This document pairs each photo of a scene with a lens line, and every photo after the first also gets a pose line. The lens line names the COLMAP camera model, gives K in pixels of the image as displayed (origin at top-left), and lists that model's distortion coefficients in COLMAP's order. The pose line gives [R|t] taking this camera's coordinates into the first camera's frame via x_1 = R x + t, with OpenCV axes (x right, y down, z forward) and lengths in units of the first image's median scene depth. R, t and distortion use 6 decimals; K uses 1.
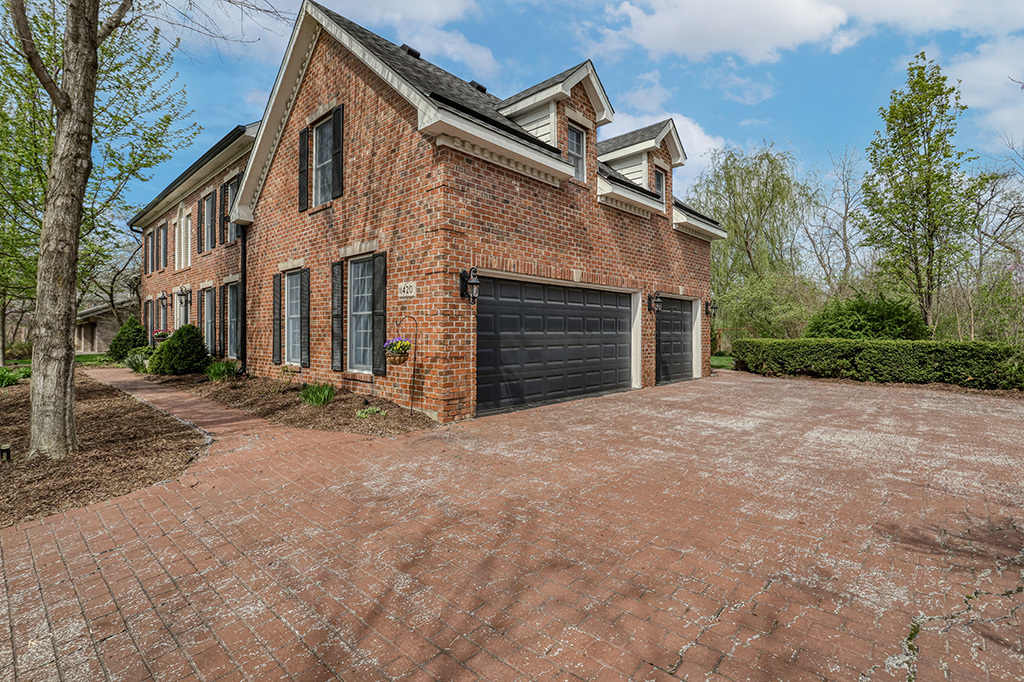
lens RADIAL K [[476.6, 0, 511.7], [0, 476.6, 332.4], [0, 0, 1]] dist [-0.001534, -0.000068]
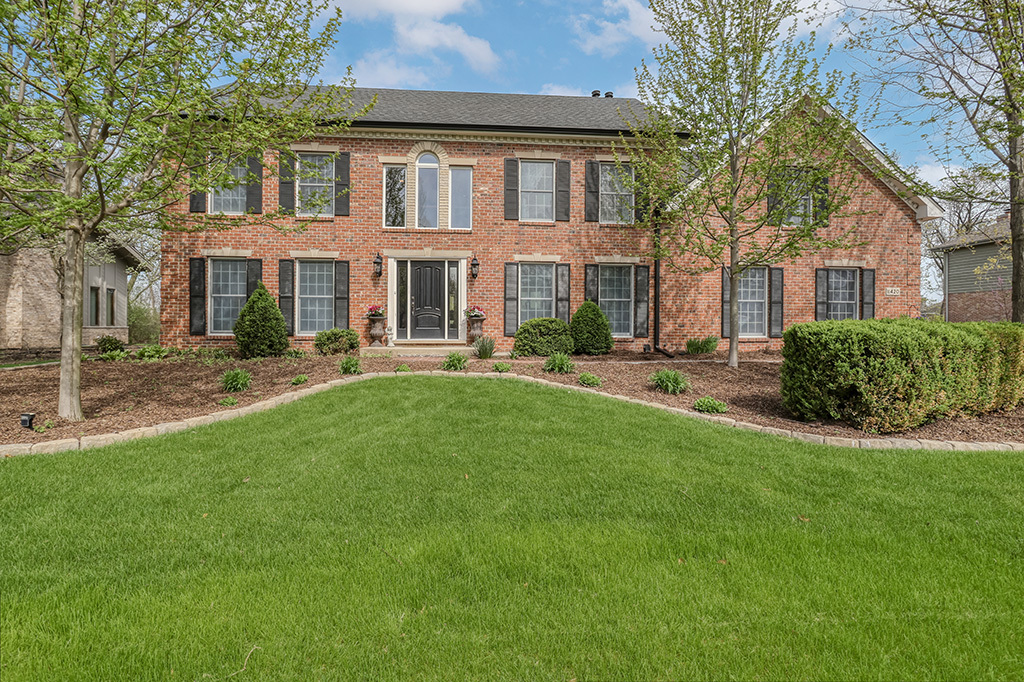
lens RADIAL K [[649.1, 0, 514.3], [0, 649.1, 342.1], [0, 0, 1]] dist [0.001381, 0.001659]
pose [[0.644316, 0.008684, 0.764710, -2.669427], [-0.000380, 0.999939, -0.011036, 0.119457], [-0.764759, 0.006820, 0.644280, 0.410331]]
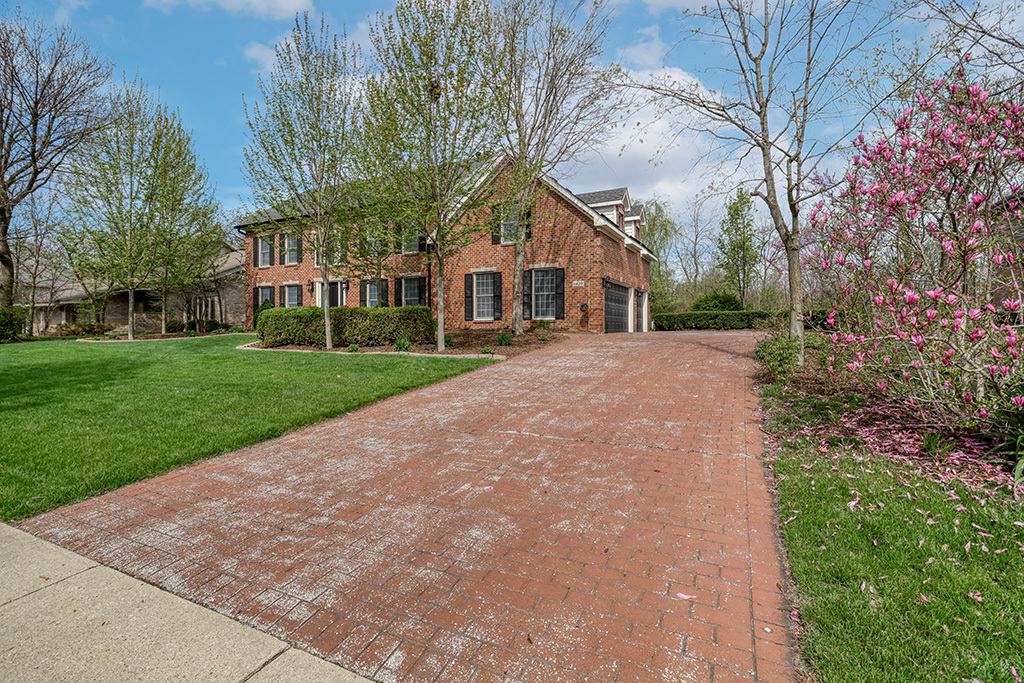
lens RADIAL K [[476.6, 0, 511.4], [0, 476.6, 335.8], [0, 0, 1]] dist [-0.001534, -0.000068]
pose [[0.959660, -0.006802, 0.281081, -1.078279], [0.002476, 0.999873, 0.015744, 0.124000], [-0.281153, -0.014413, 0.959555, -1.135325]]
